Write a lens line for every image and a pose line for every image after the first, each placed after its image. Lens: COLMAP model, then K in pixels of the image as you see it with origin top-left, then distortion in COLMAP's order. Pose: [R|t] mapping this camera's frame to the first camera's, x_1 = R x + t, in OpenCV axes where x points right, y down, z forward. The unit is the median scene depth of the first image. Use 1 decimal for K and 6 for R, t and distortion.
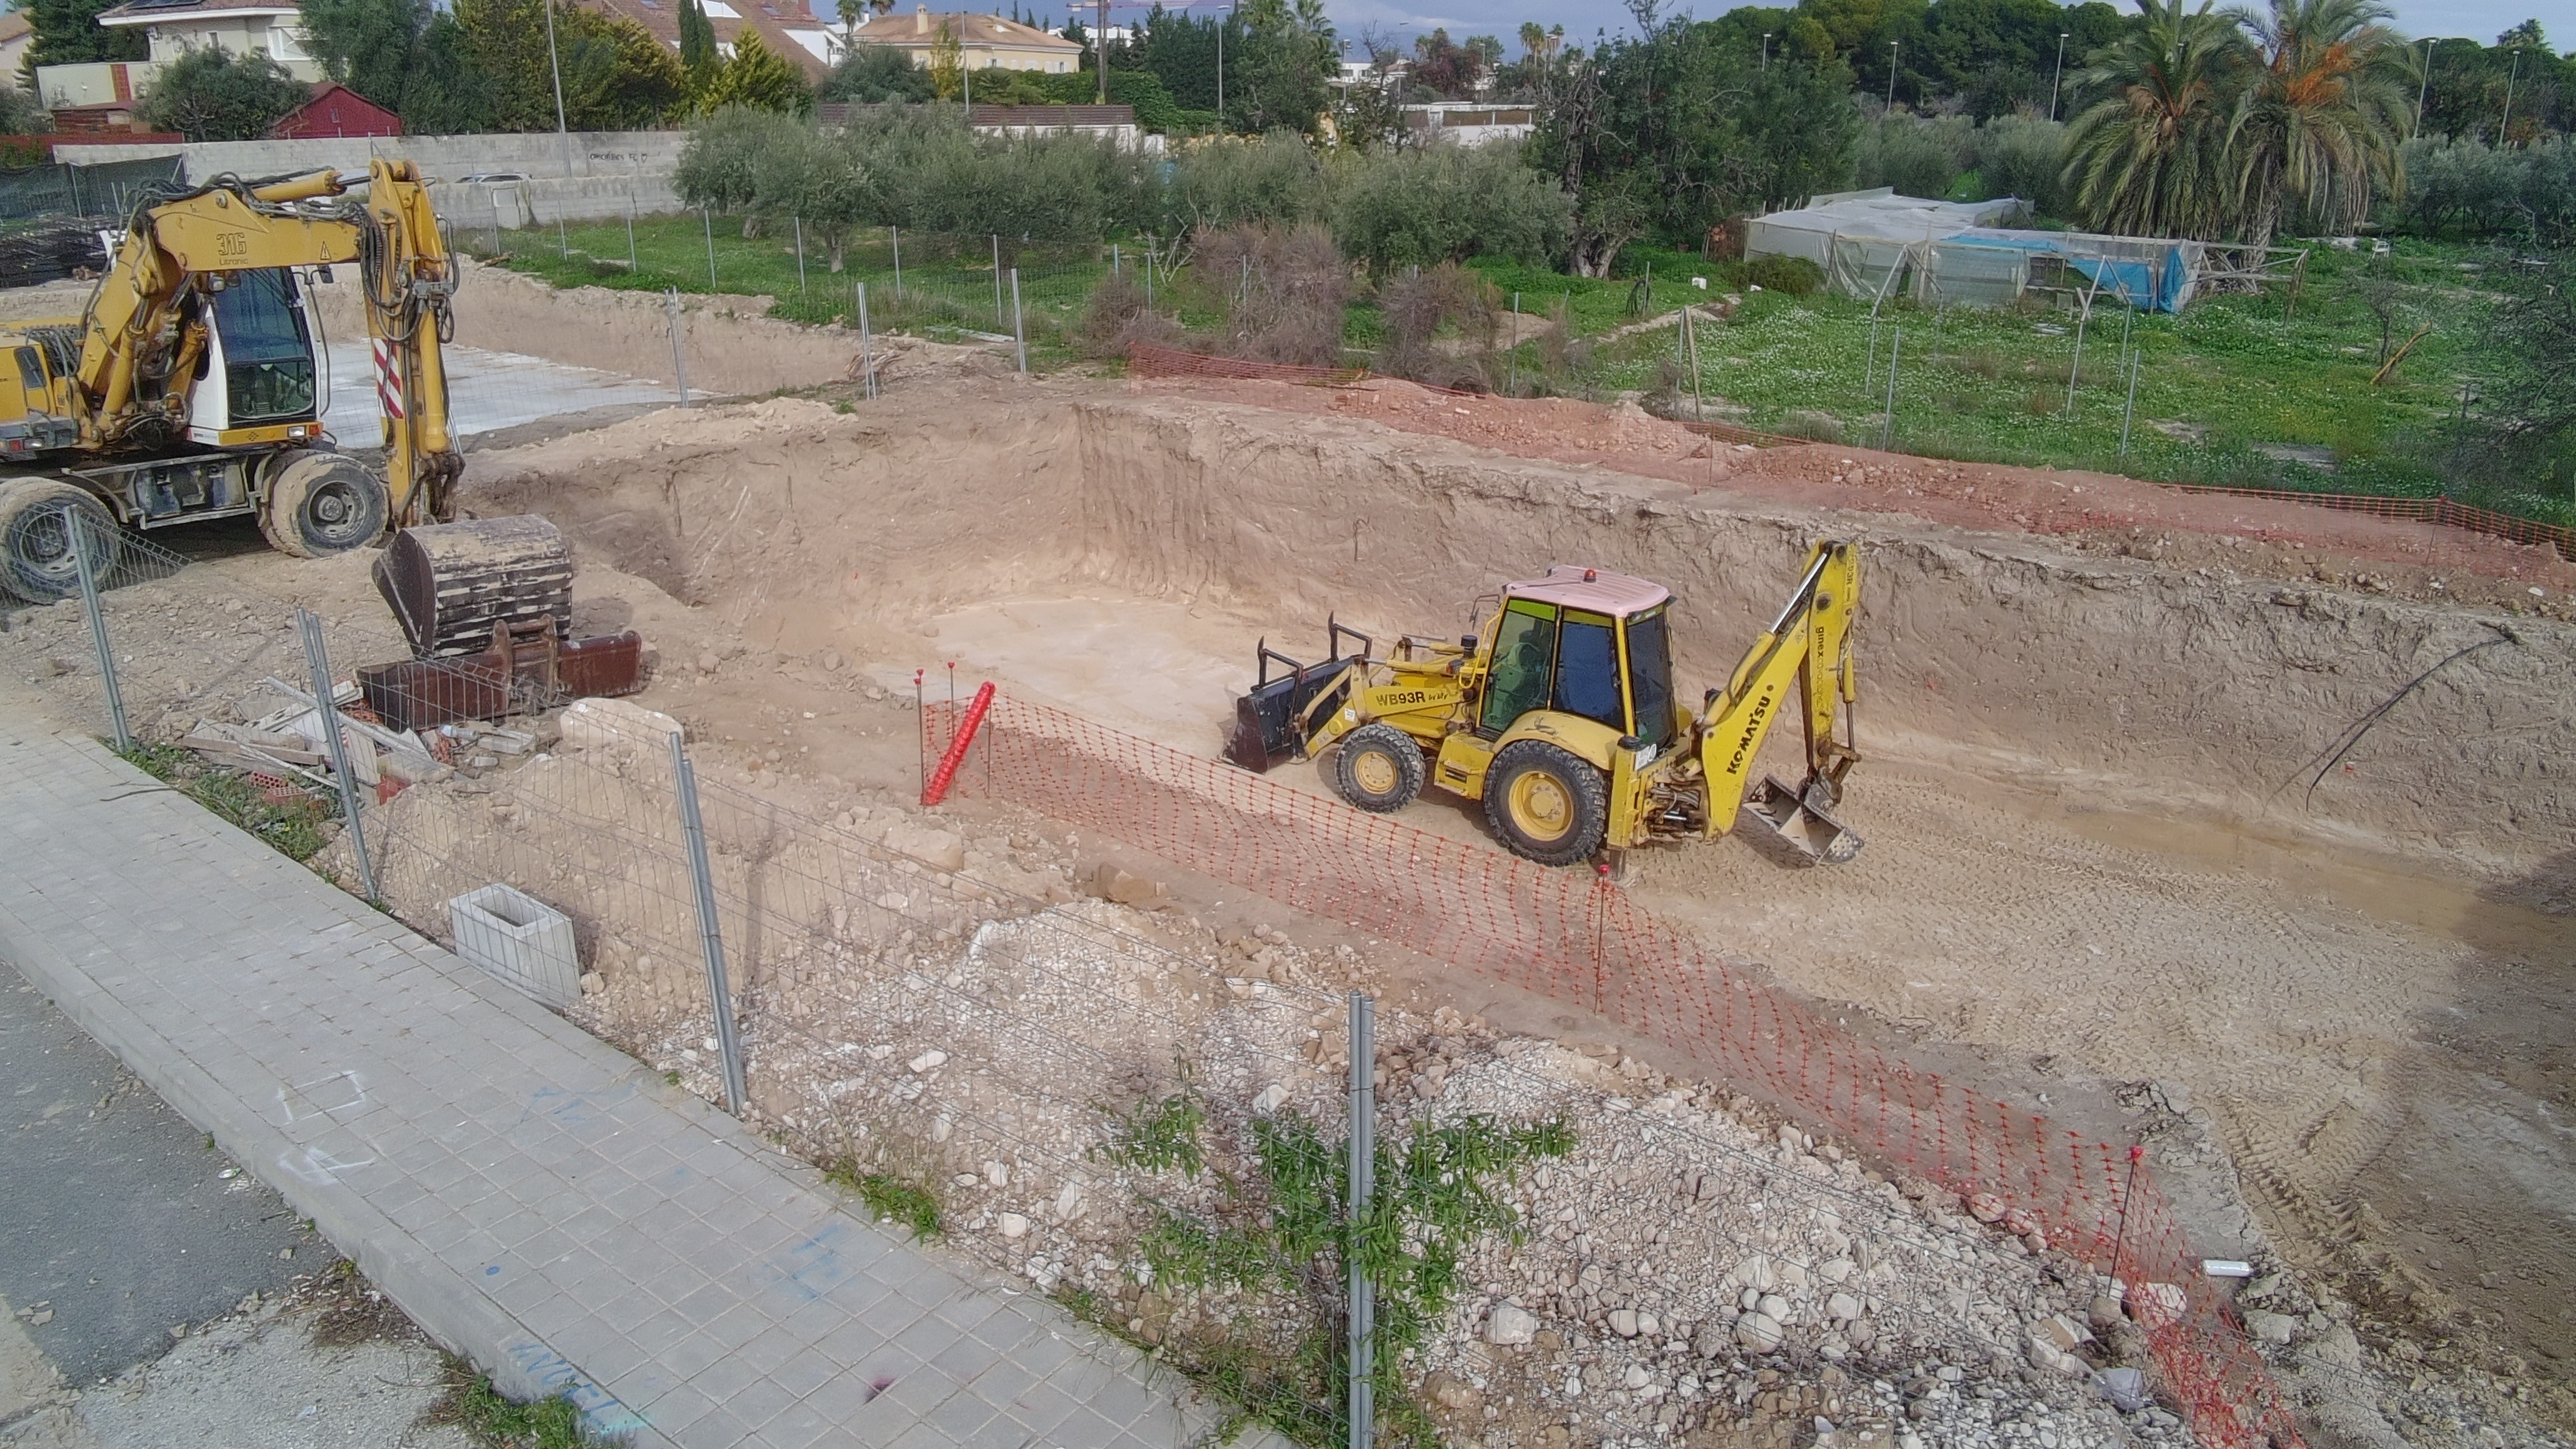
lens RADIAL K [[1703.7, 0, 1291.9], [0, 1703.7, 726.6], [0, 0, 1]] dist [-0.003655, -0.003881]
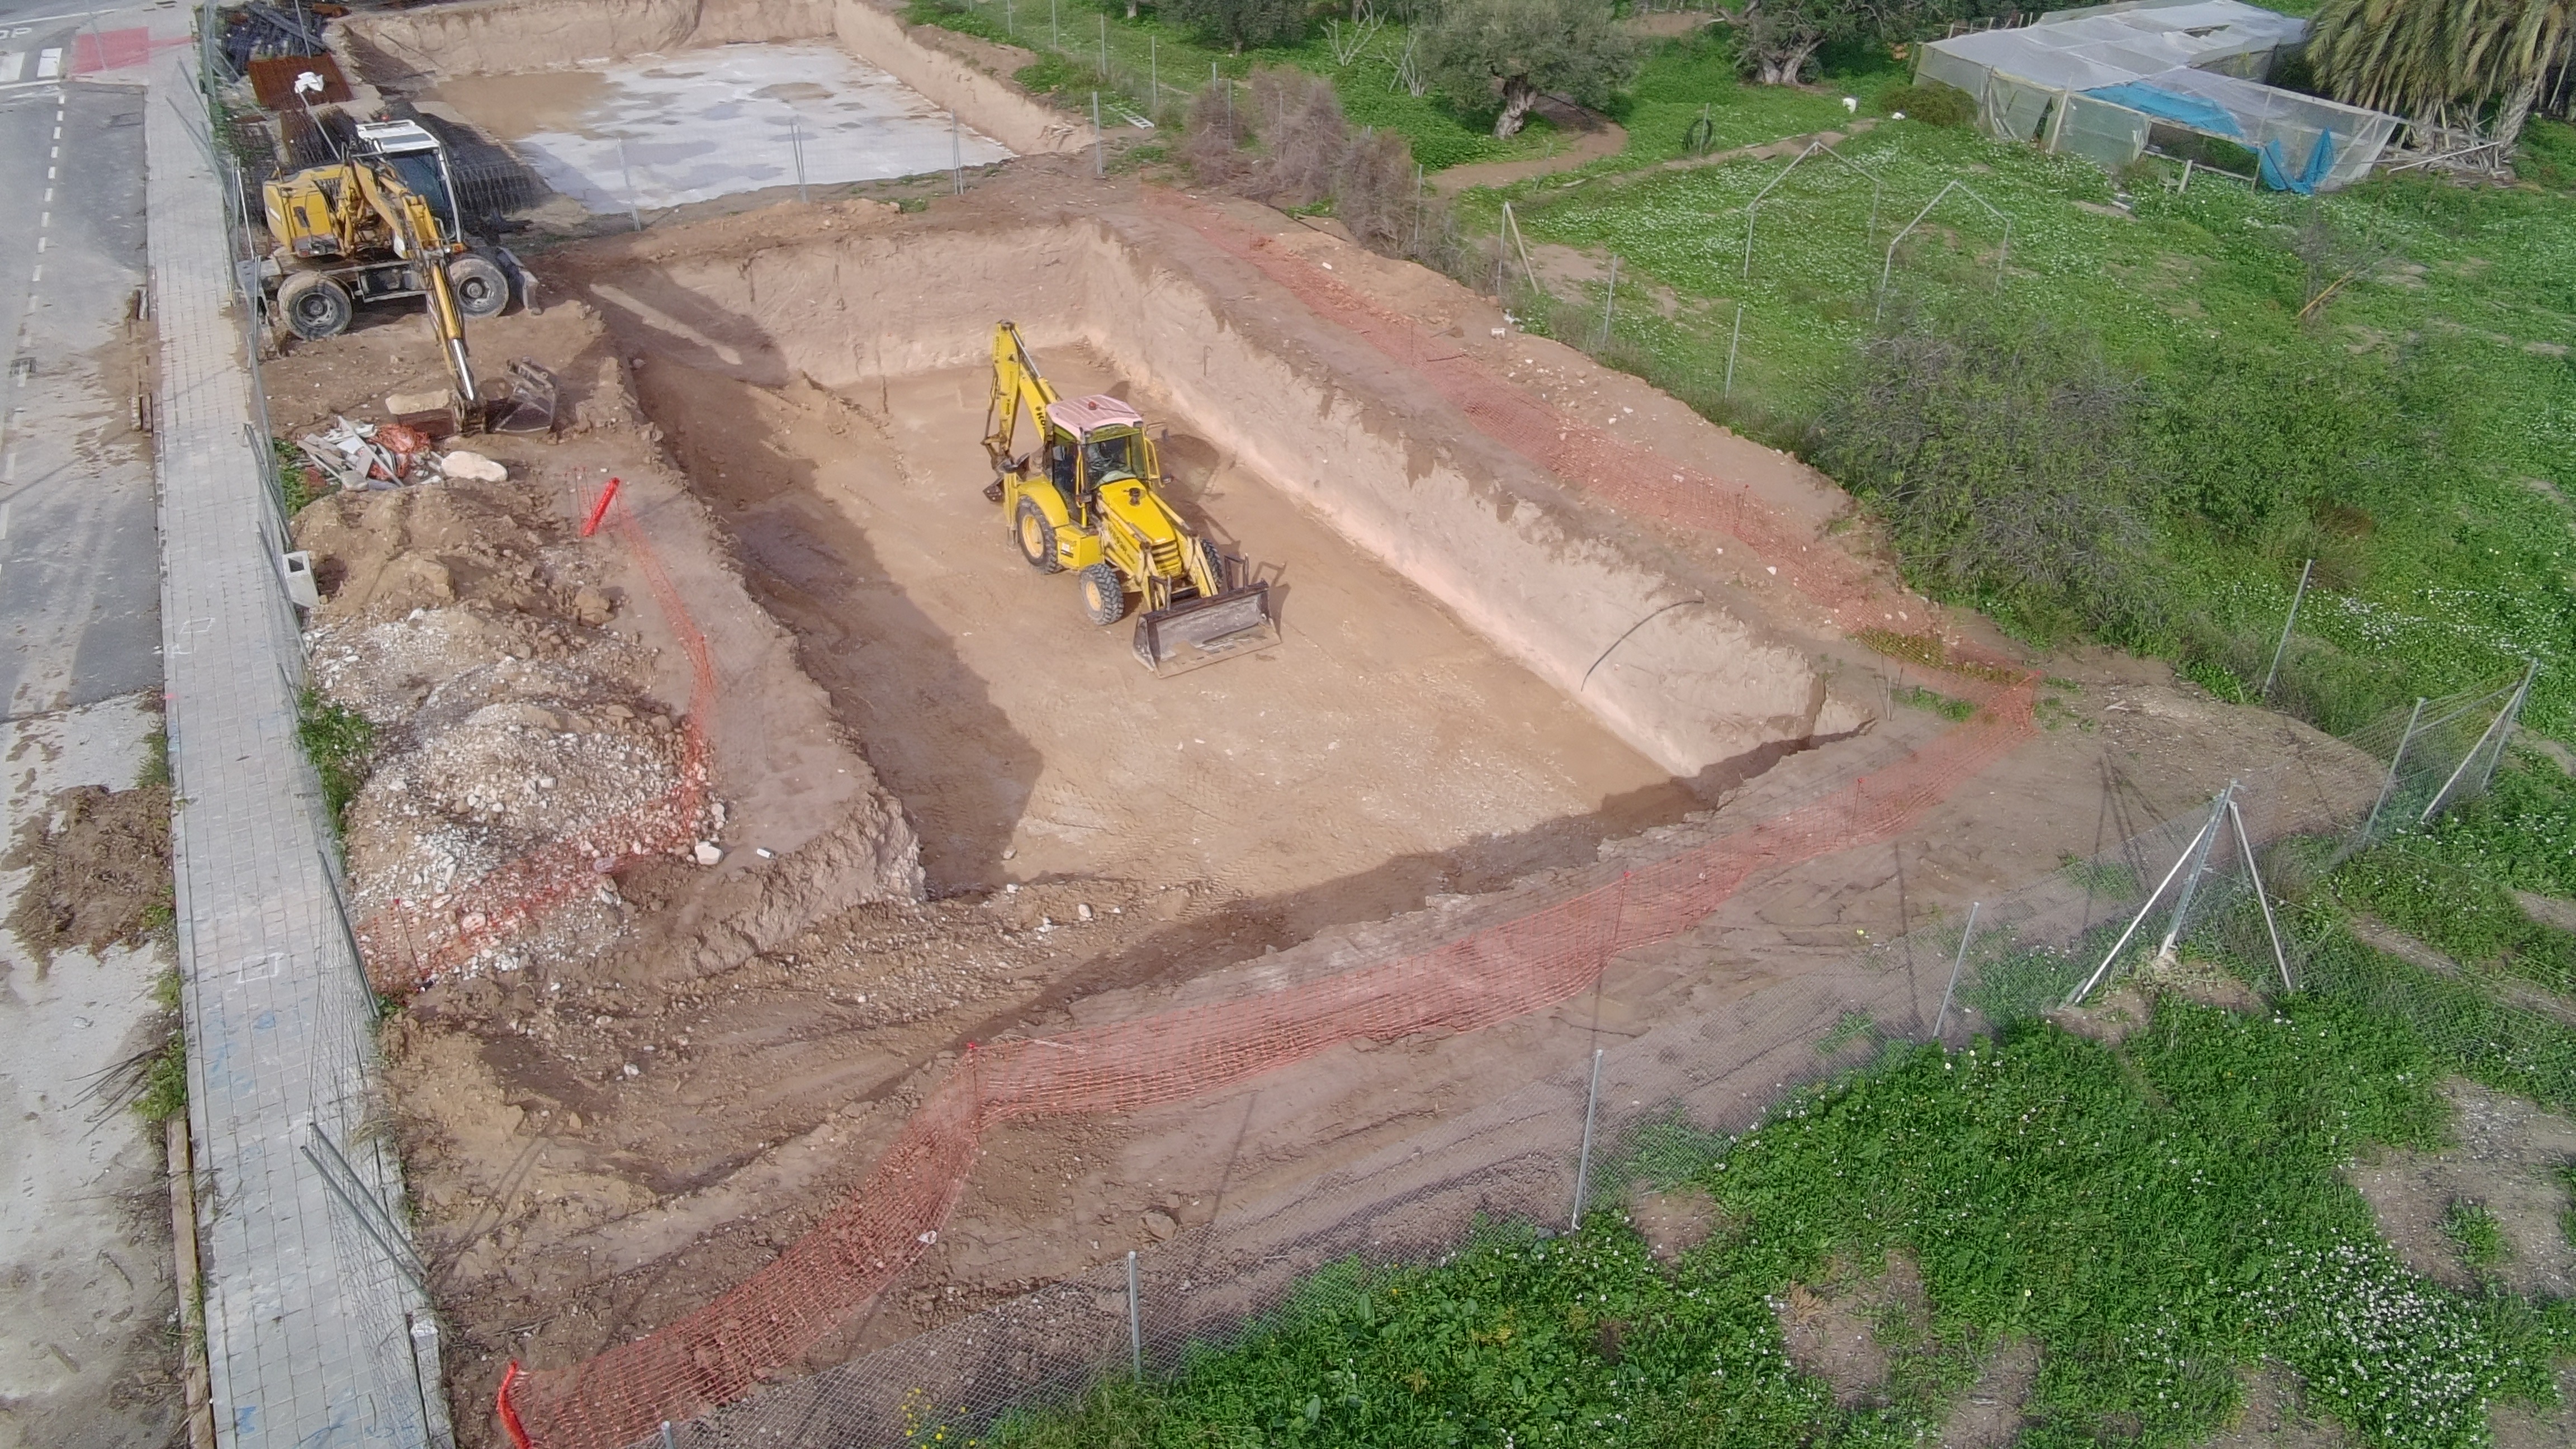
lens RADIAL K [[1703.7, 0, 1282.9], [0, 1703.7, 723.0], [0, 0, 1]] dist [-0.003655, -0.003881]
pose [[0.924453, 0.214359, -0.315334, 0.900899], [-0.144000, 0.962041, 0.231820, -0.239435], [0.353058, -0.168899, 0.920230, -0.417938]]
